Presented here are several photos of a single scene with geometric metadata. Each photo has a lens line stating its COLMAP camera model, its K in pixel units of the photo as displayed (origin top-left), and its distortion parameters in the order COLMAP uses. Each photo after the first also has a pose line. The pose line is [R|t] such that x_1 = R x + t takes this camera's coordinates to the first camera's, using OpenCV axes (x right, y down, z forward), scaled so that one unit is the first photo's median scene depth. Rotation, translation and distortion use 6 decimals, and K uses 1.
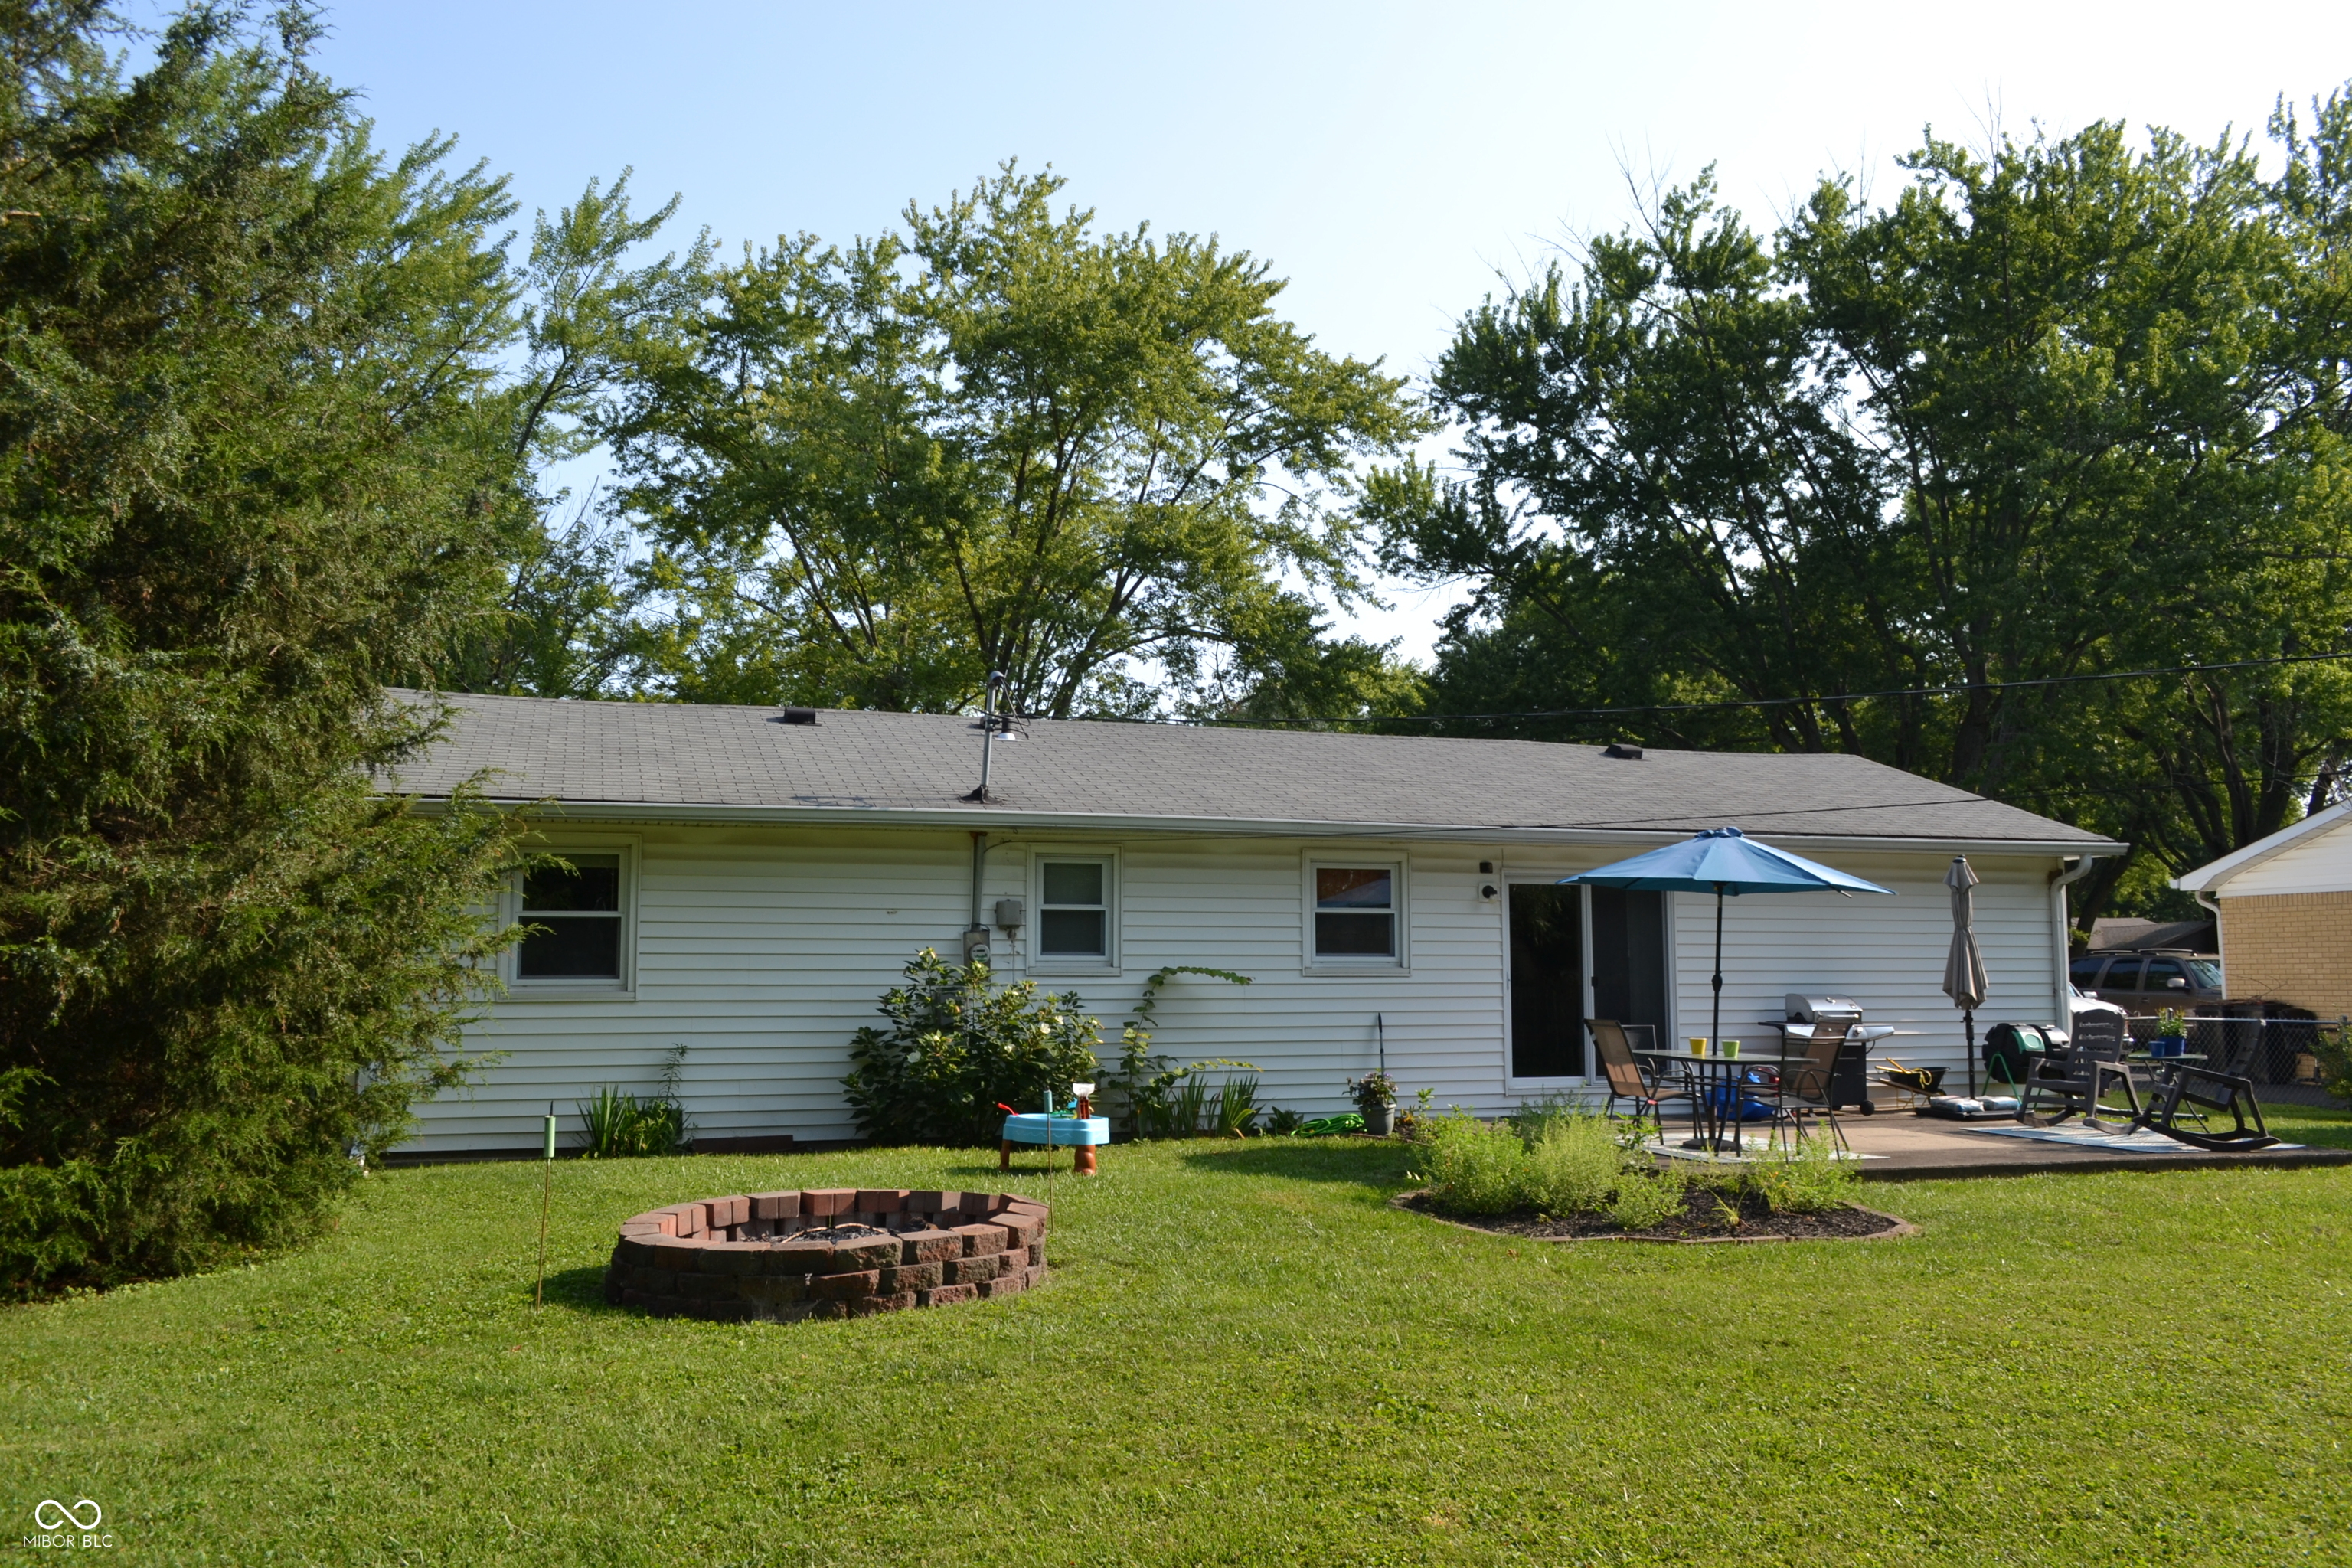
lens RADIAL K [[1886.6, 0, 1176.0], [0, 1886.6, 784.0], [0, 0, 1]] dist [-0.007396, 0.001674]
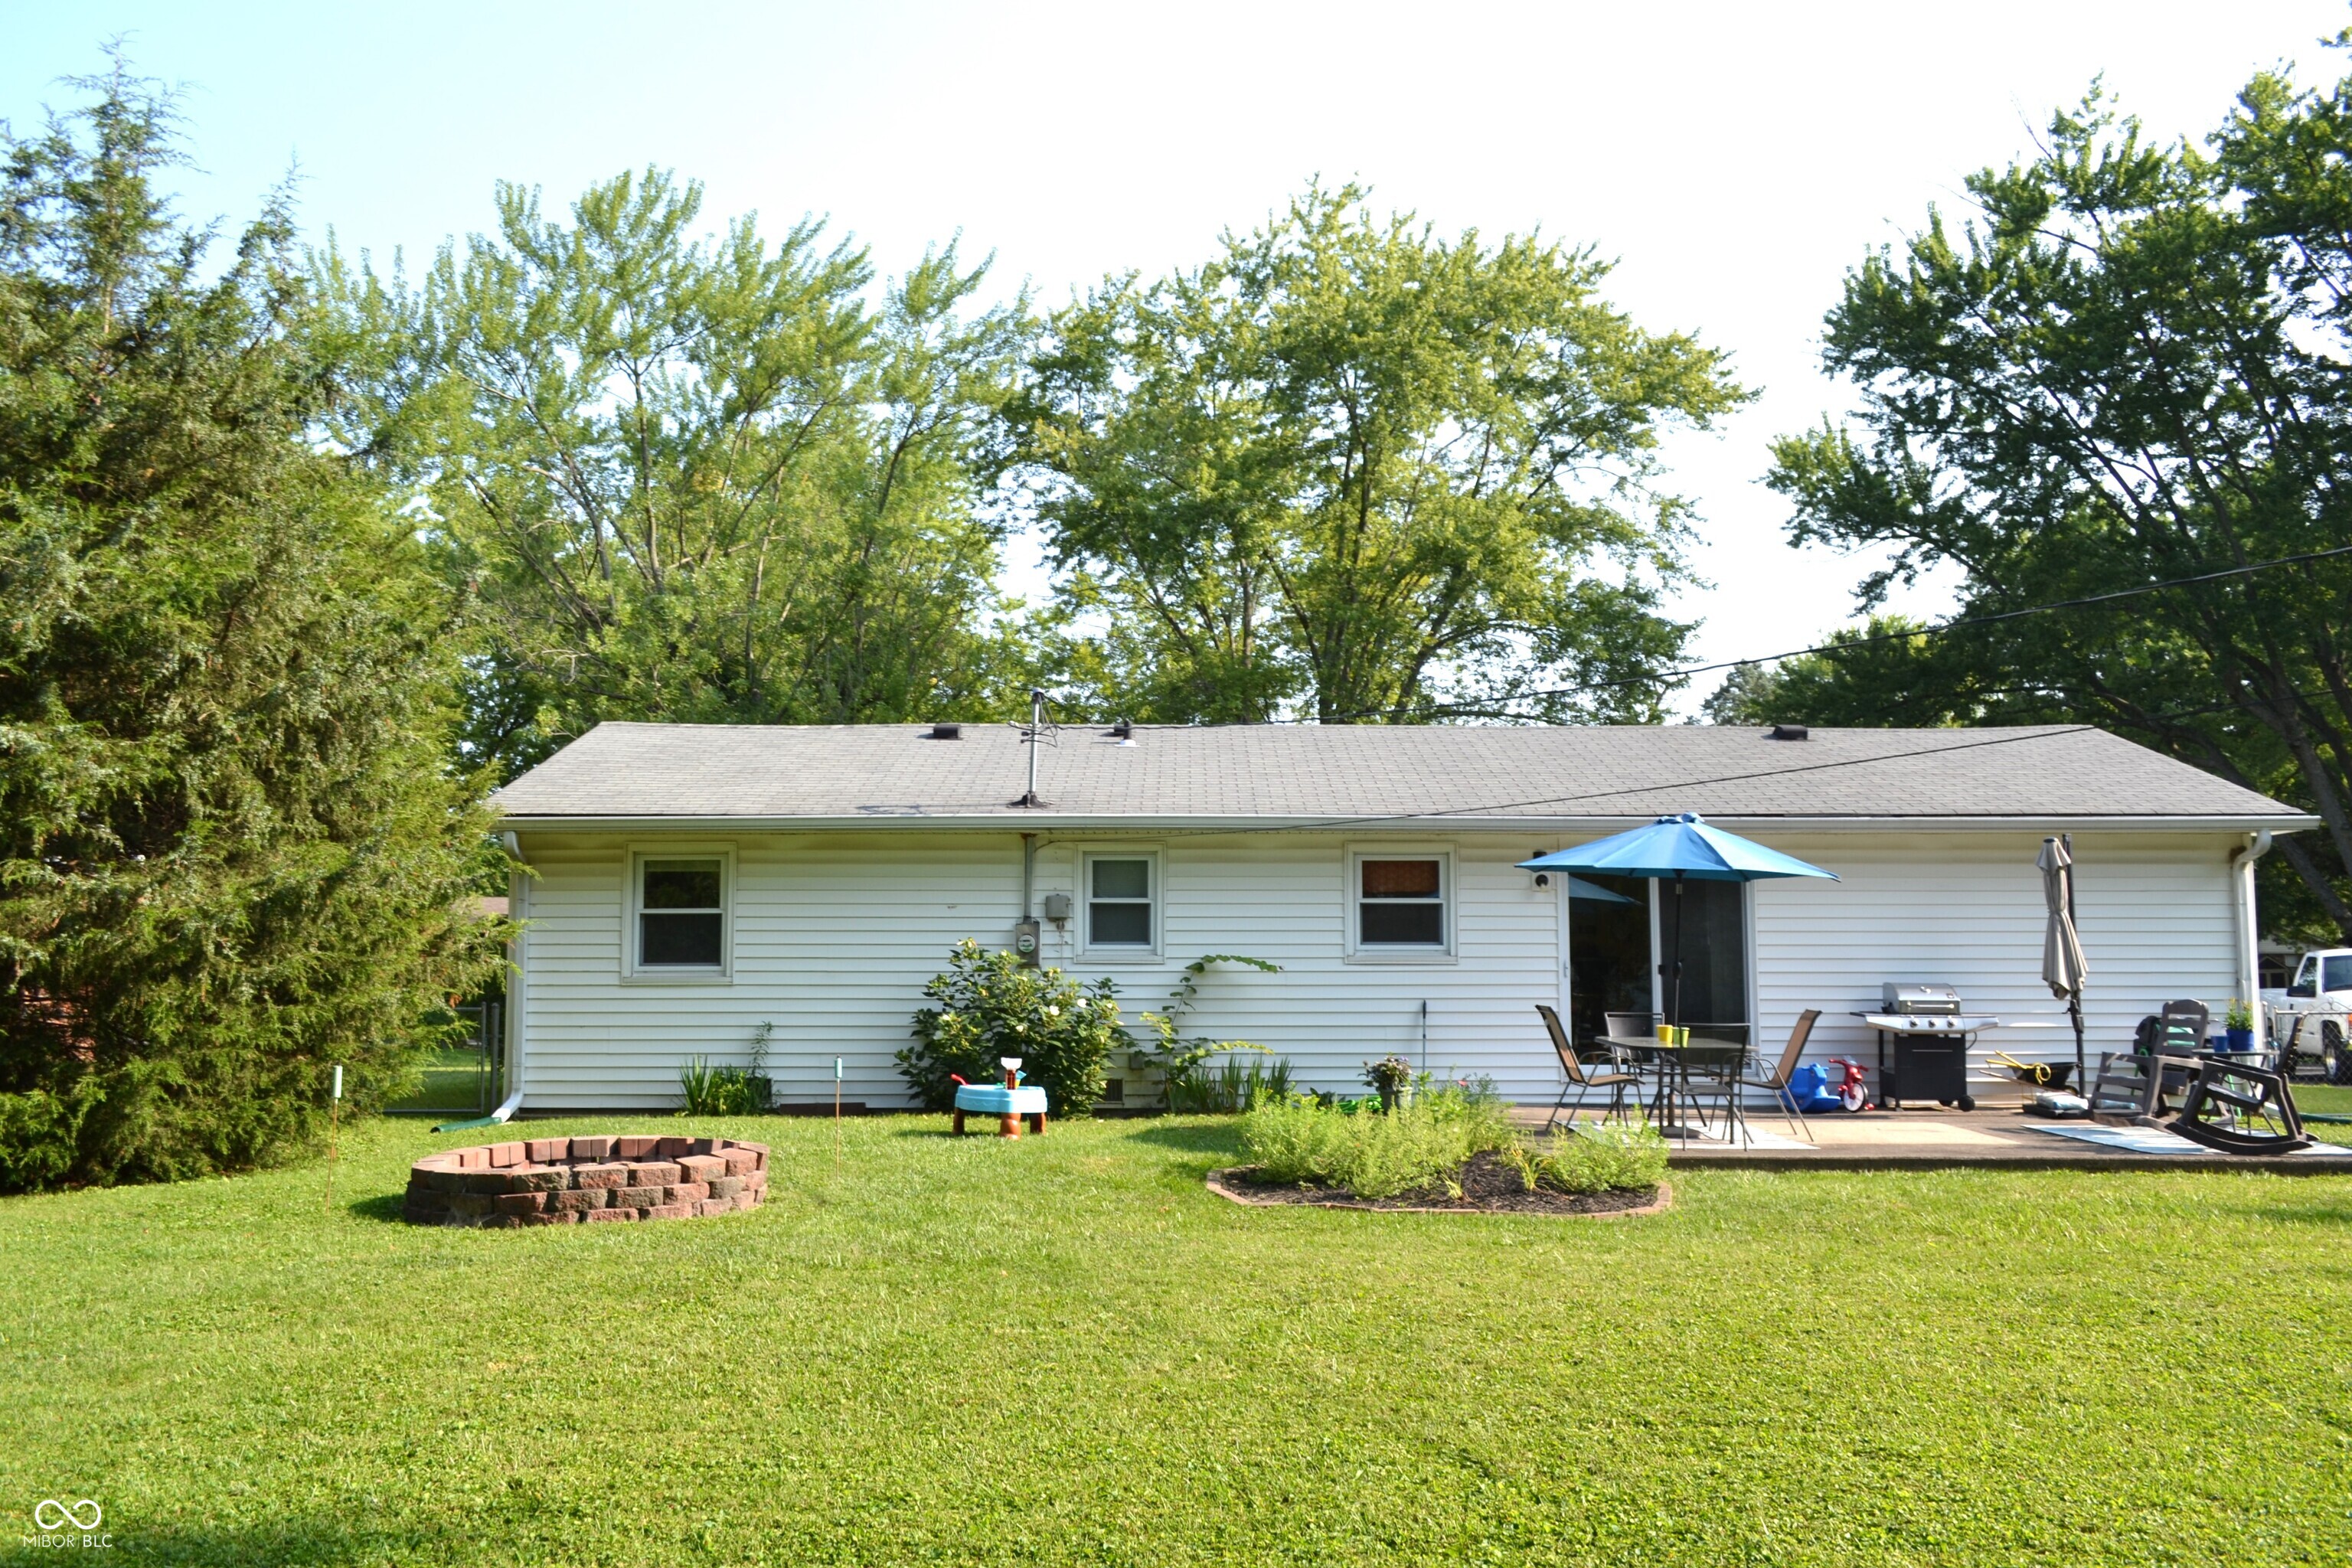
lens RADIAL K [[1910.0, 0, 1176.0], [0, 1910.0, 784.0], [0, 0, 1]] dist [0.004283, -0.001983]
pose [[0.950850, -0.029146, -0.308278, 0.289279], [0.030571, 0.999533, -0.000206, -0.000766], [0.308140, -0.009228, 0.951296, -0.036335]]
